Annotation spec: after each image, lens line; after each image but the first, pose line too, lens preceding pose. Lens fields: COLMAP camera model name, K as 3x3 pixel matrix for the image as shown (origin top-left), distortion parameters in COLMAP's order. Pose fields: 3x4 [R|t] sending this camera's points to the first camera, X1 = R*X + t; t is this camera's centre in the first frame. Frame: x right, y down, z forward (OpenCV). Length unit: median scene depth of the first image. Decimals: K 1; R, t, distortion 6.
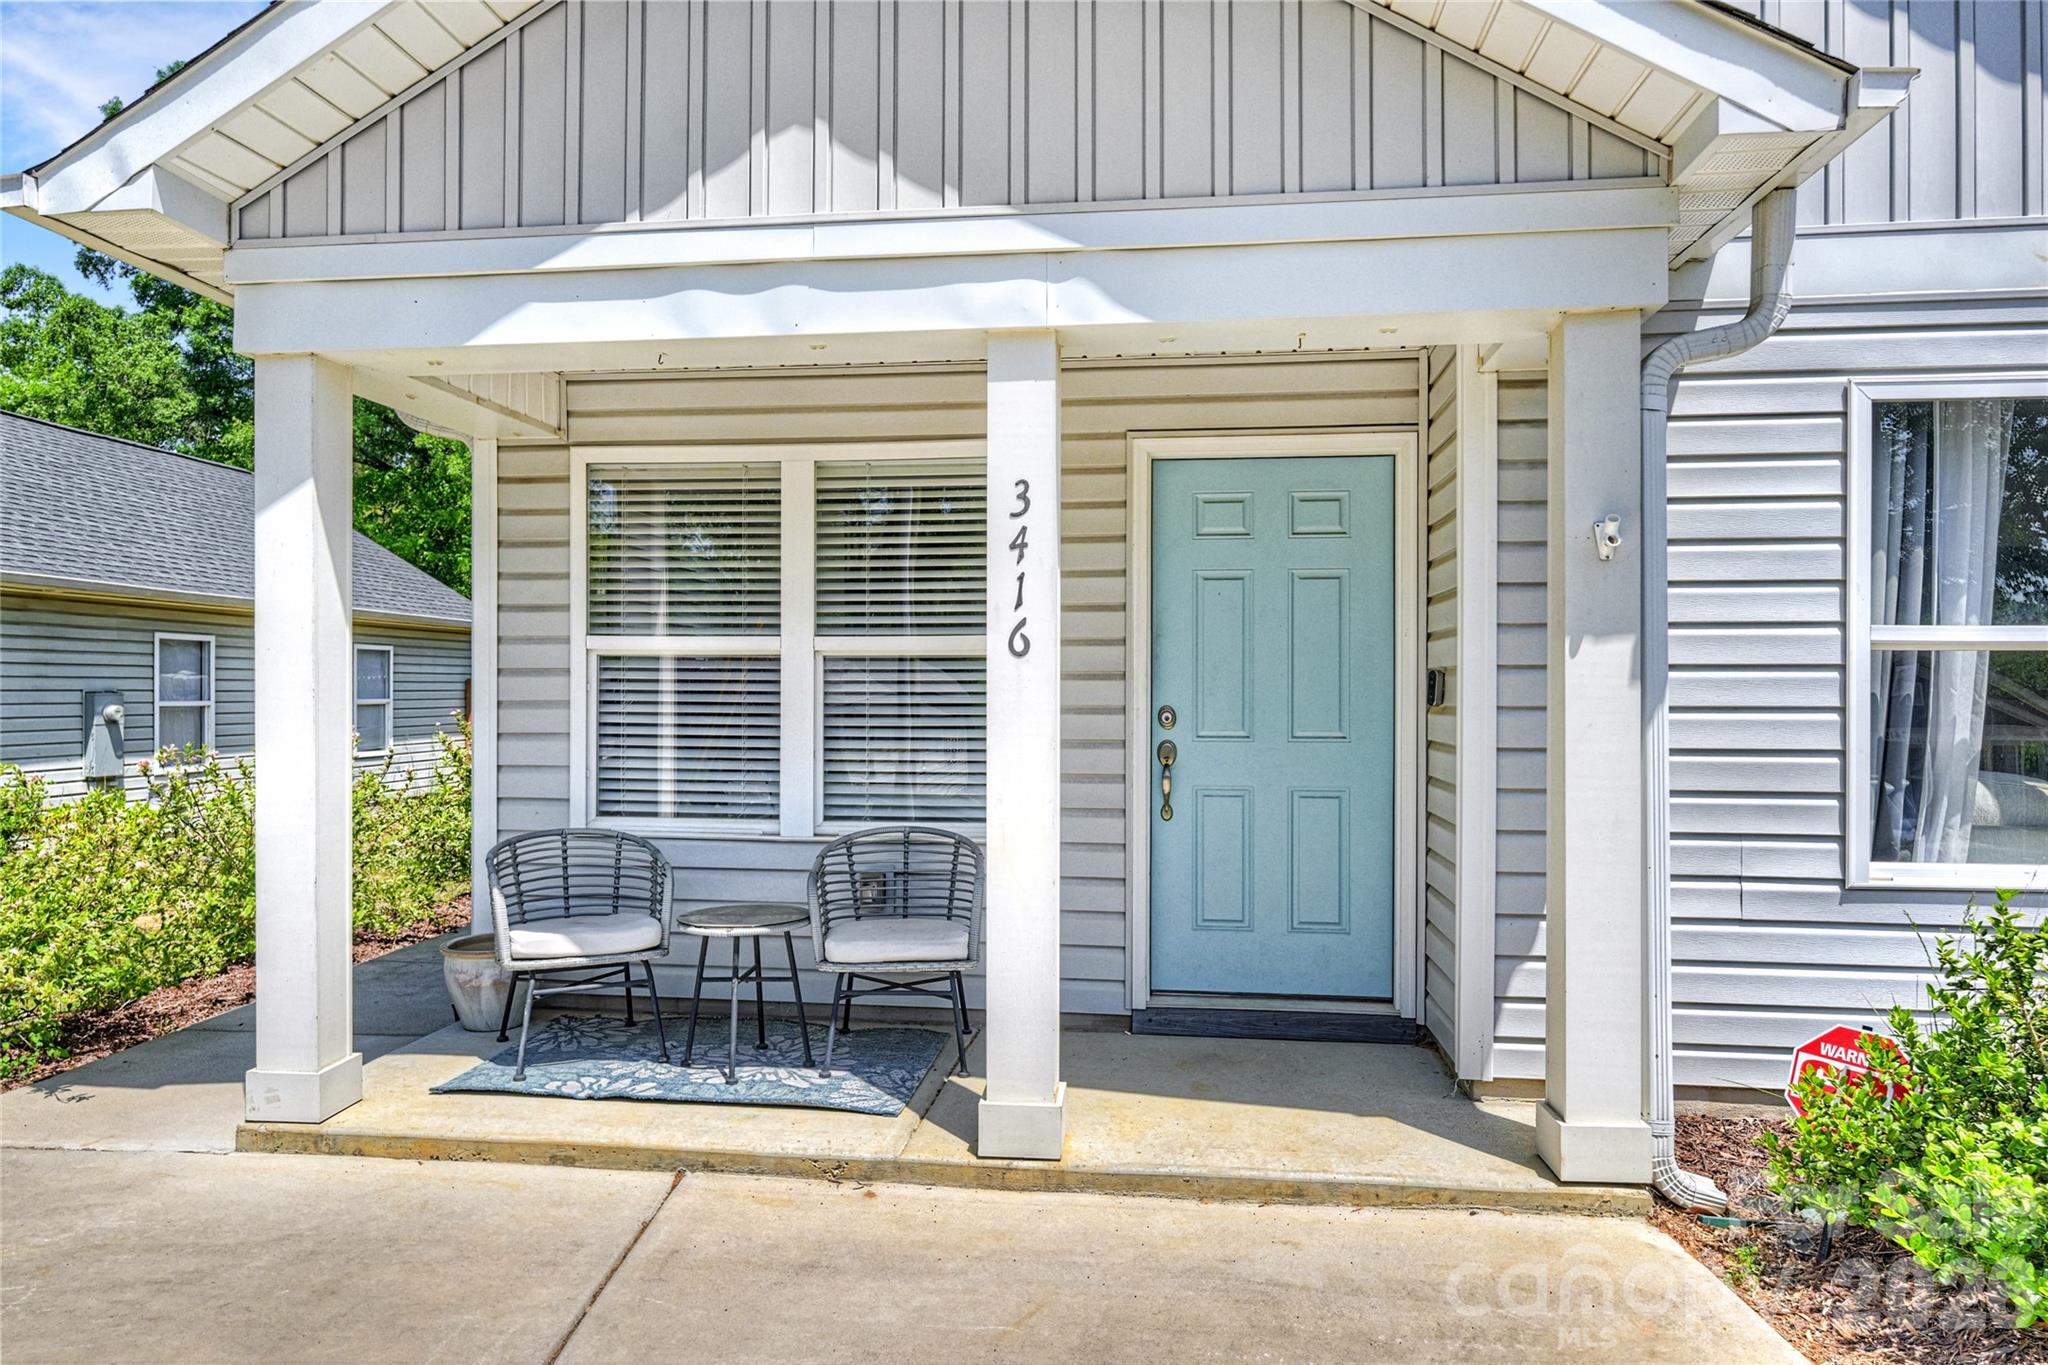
lens RADIAL K [[1318.6, 0, 1018.7], [0, 1318.6, 643.3], [0, 0, 1]] dist [0.041091, 0.000812]
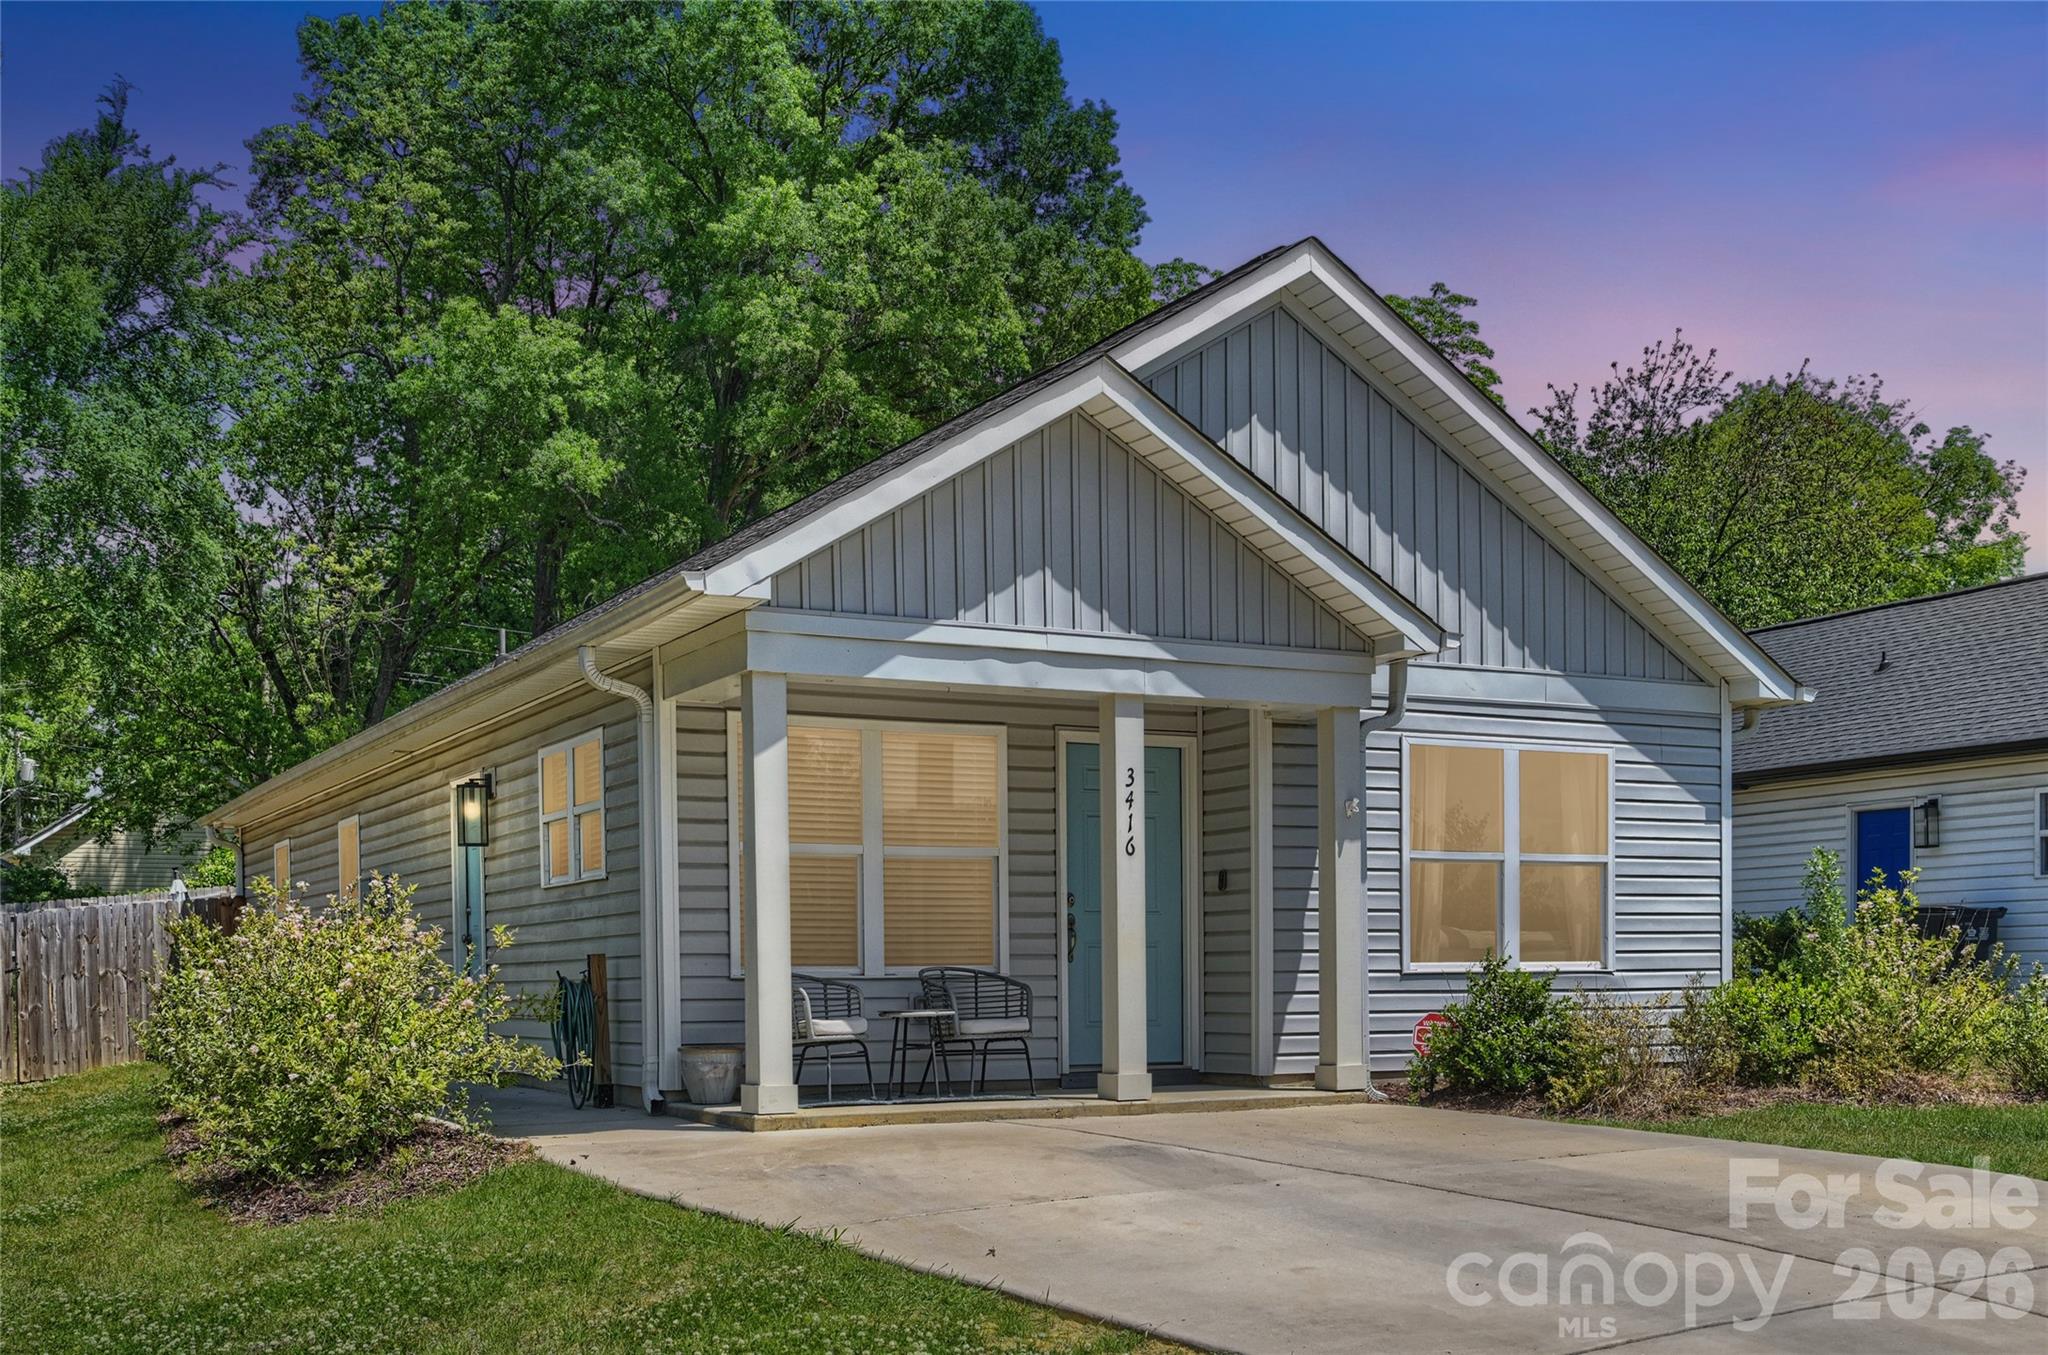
lens RADIAL K [[2148.0, 0, 1024.0], [0, 2148.0, 677.5], [0, 0, 1]] dist [-0.002922, -0.000987]
pose [[0.803093, 0.071537, 0.591544, -1.975612], [-0.009534, 0.994182, -0.107286, 0.088406], [-0.595778, 0.080521, 0.799103, -1.448604]]
